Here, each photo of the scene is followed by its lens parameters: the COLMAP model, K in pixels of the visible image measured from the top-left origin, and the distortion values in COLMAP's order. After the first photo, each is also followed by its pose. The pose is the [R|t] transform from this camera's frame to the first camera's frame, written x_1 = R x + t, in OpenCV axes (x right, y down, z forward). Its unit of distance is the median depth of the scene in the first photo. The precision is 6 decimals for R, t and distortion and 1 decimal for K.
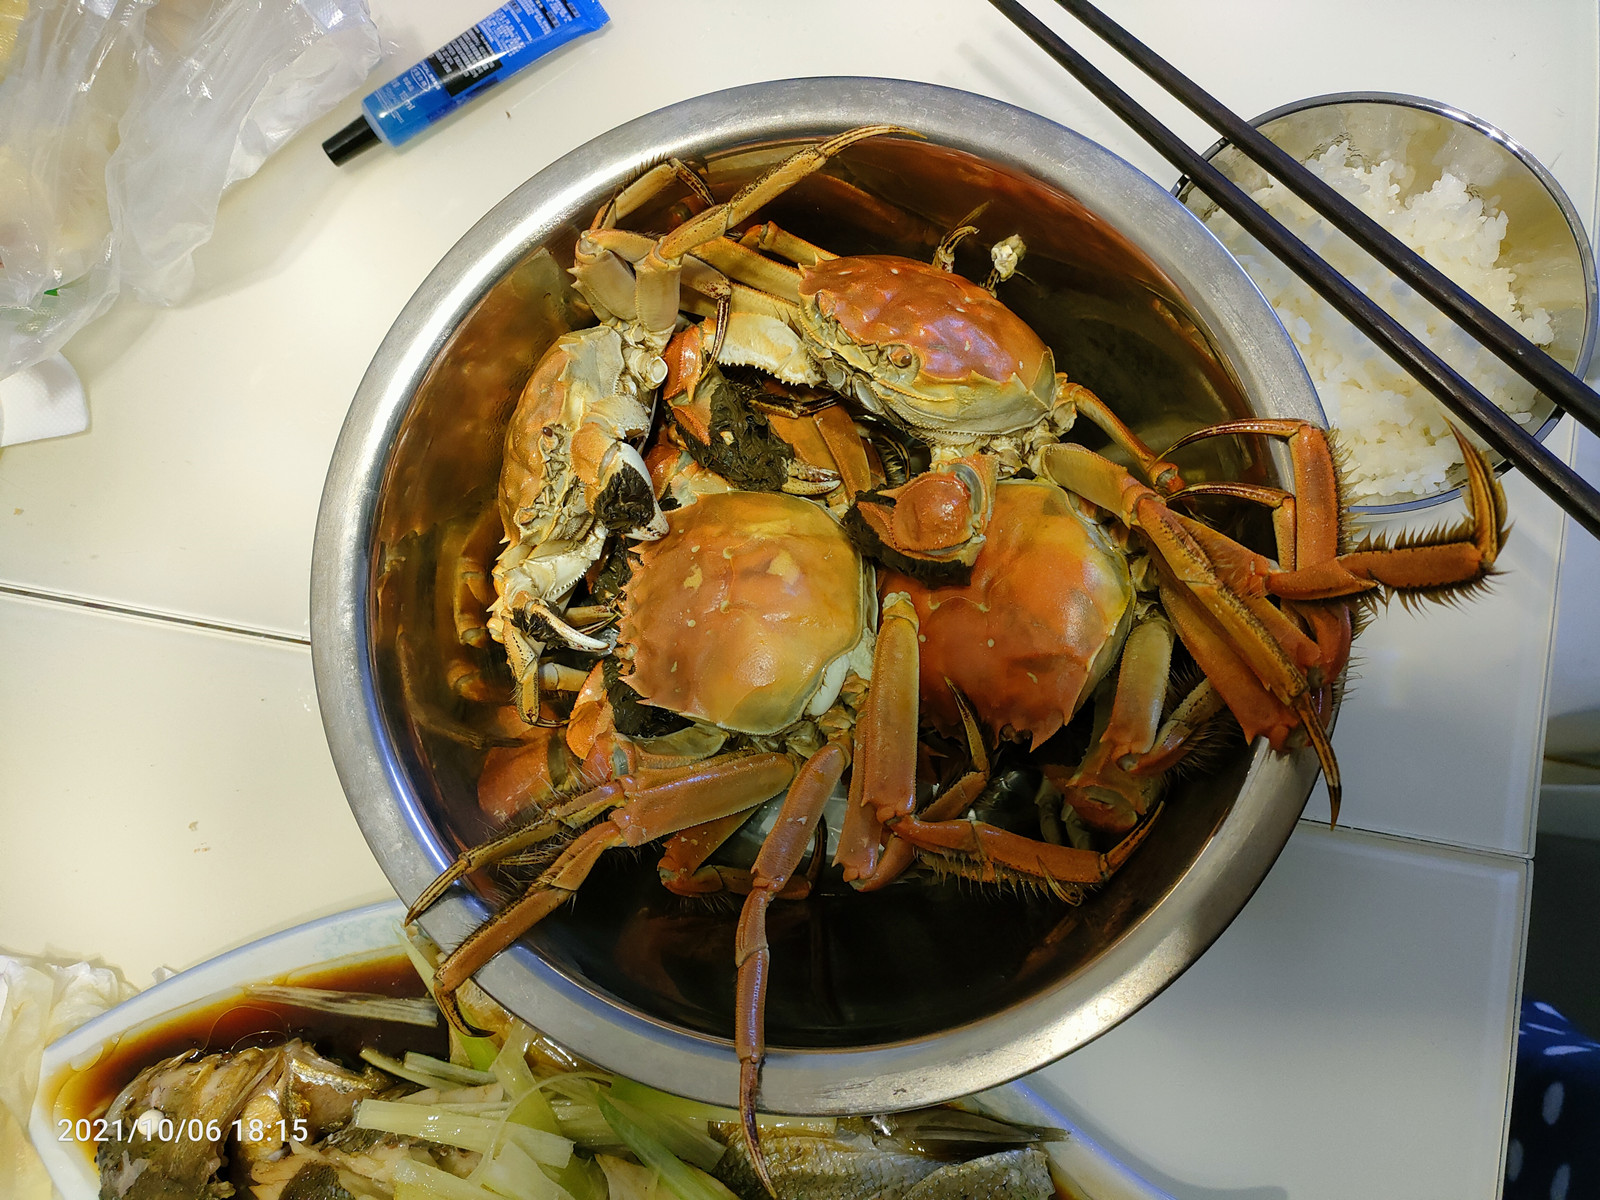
lens RADIAL K [[942.8, 0, 800.0], [0, 942.8, 600.0], [0, 0, 1]] dist [0.032702, -0.003011]
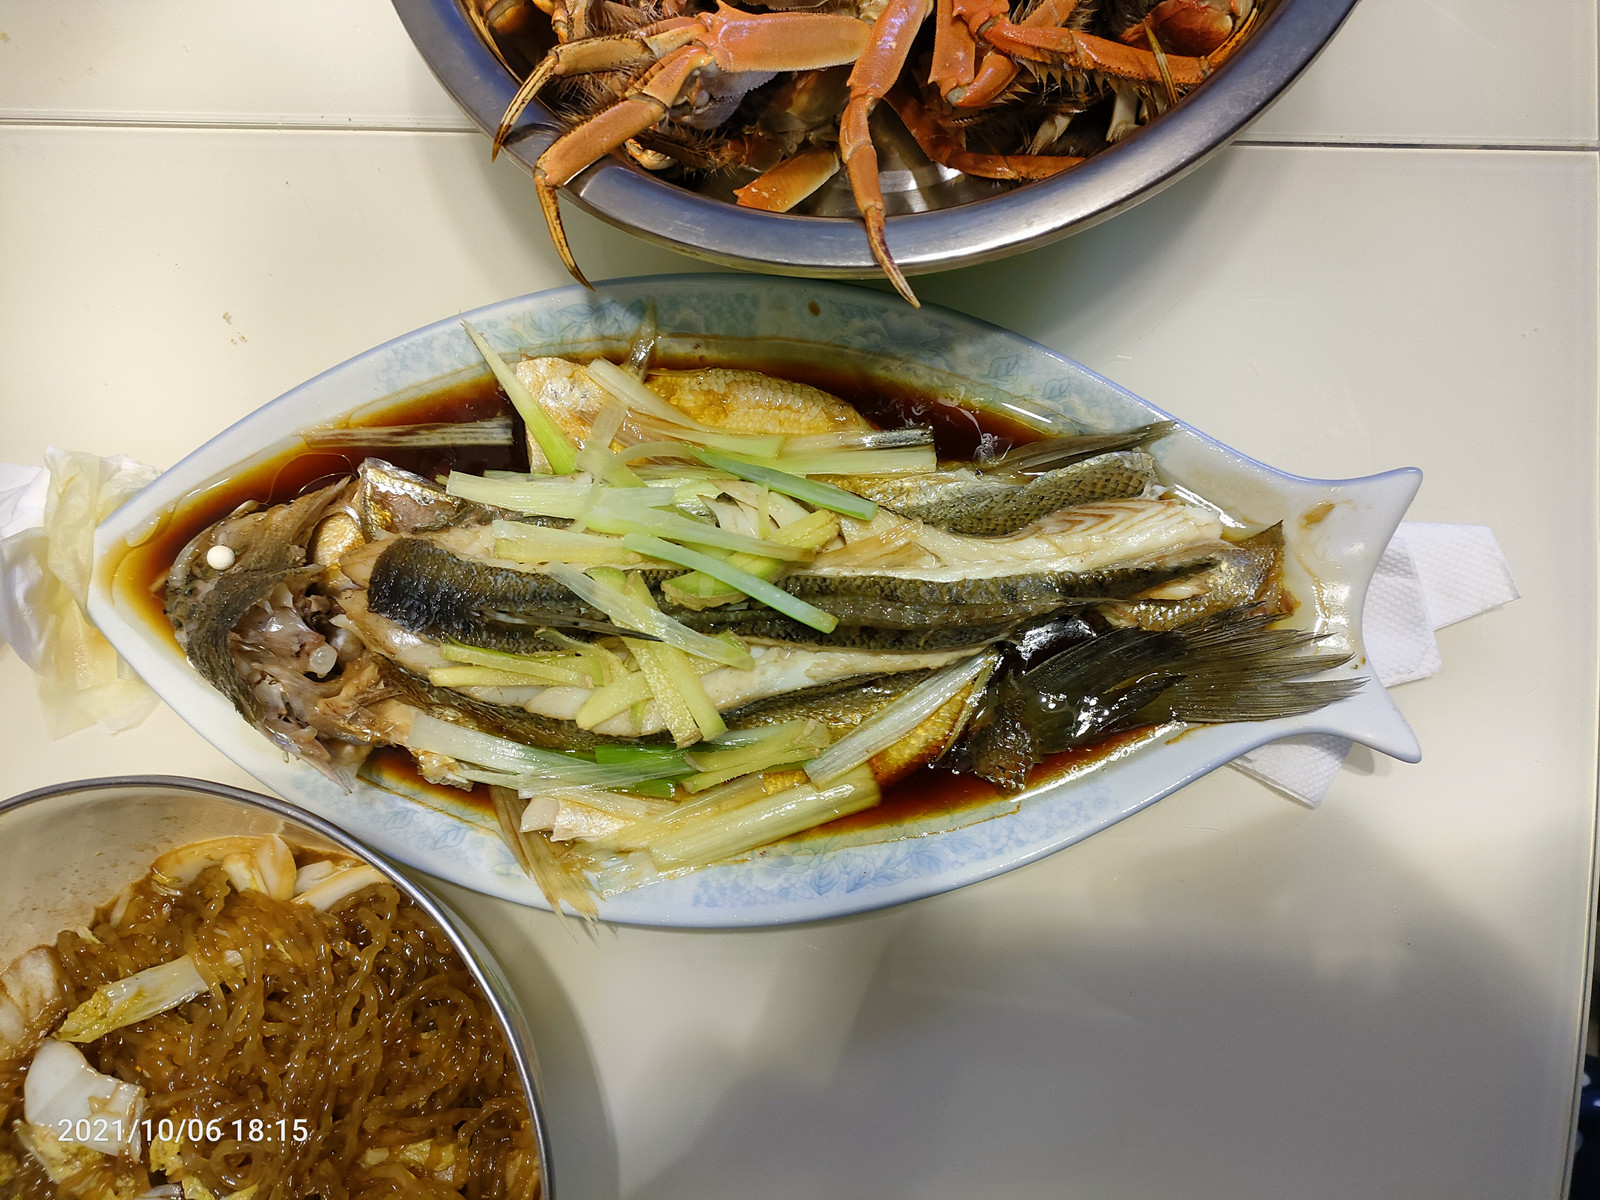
lens RADIAL K [[942.8, 0, 800.0], [0, 942.8, 600.0], [0, 0, 1]] dist [0.032702, -0.003011]
pose [[0.995604, -0.083999, 0.041446, -0.144421], [0.084117, 0.996455, -0.001113, 0.633616], [-0.041206, 0.004594, 0.999140, 0.028229]]
